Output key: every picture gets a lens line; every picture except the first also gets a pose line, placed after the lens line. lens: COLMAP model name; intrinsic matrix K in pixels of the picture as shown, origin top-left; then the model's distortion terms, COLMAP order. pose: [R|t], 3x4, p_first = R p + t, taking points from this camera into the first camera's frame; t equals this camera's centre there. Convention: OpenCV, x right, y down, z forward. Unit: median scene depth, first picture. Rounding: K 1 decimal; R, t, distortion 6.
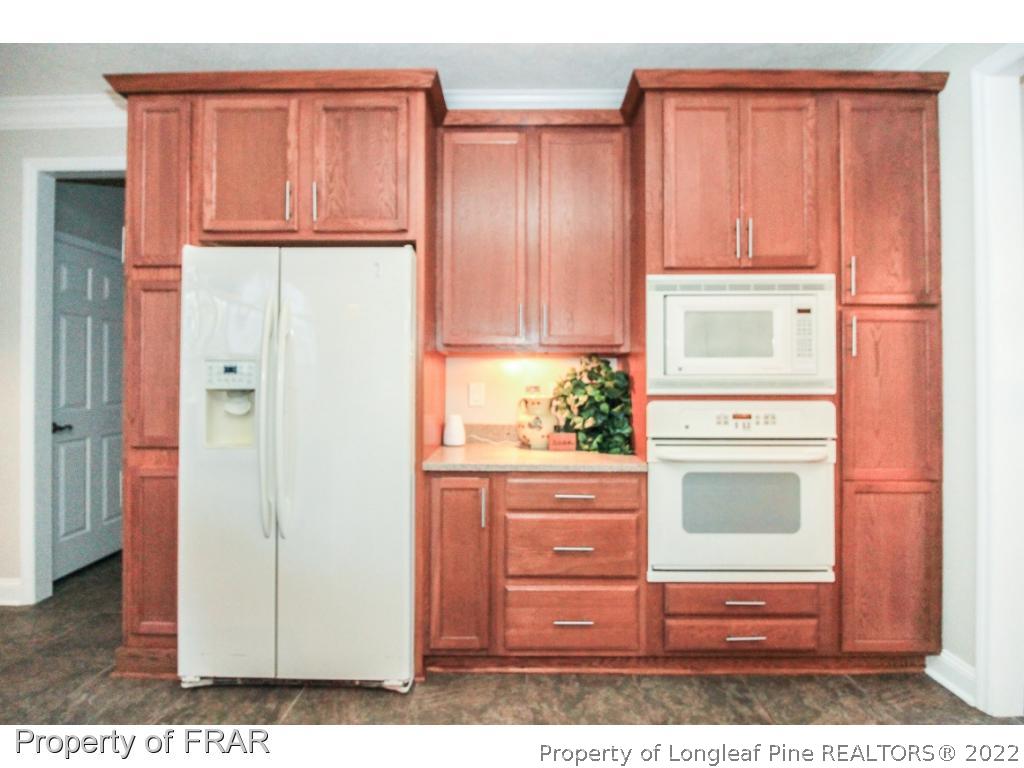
lens RADIAL K [[515.1, 0, 525.8], [0, 515.1, 369.3], [0, 0, 1]] dist [-0.005979, -0.001062]
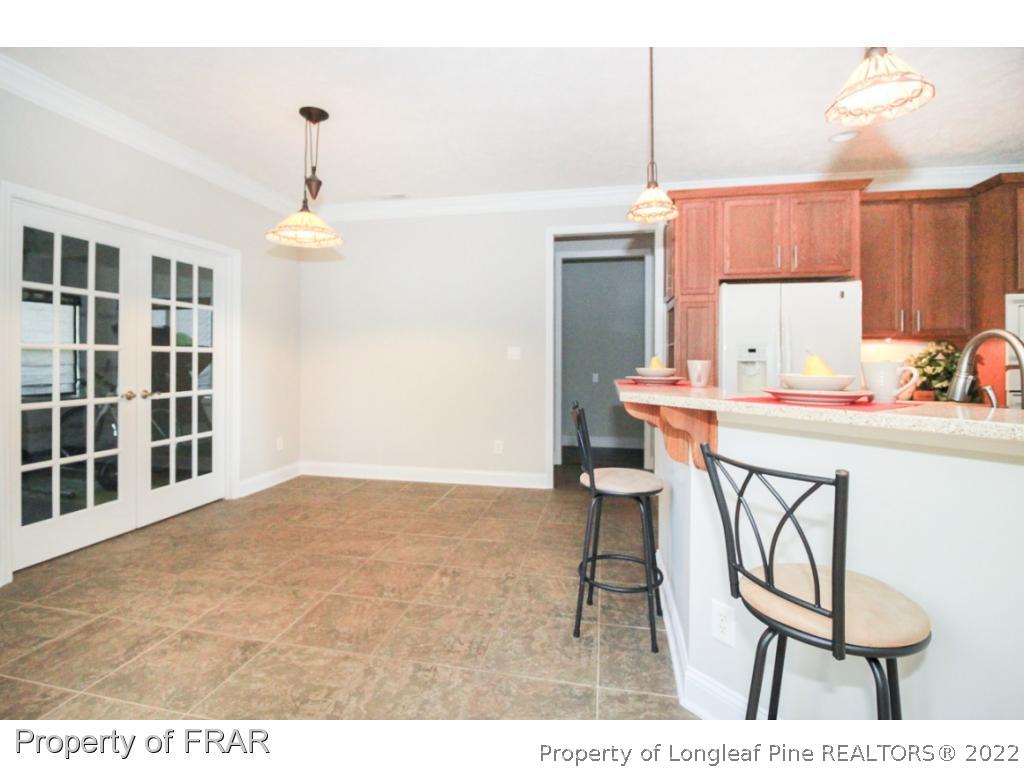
lens RADIAL K [[487.8, 0, 508.5], [0, 487.8, 356.3], [0, 0, 1]] dist [-0.025963, -0.001312]
pose [[0.977254, 0.003281, -0.212046, -0.998463], [-0.000067, 0.999885, 0.015162, -0.004495], [0.212071, -0.014803, 0.977142, -0.824093]]
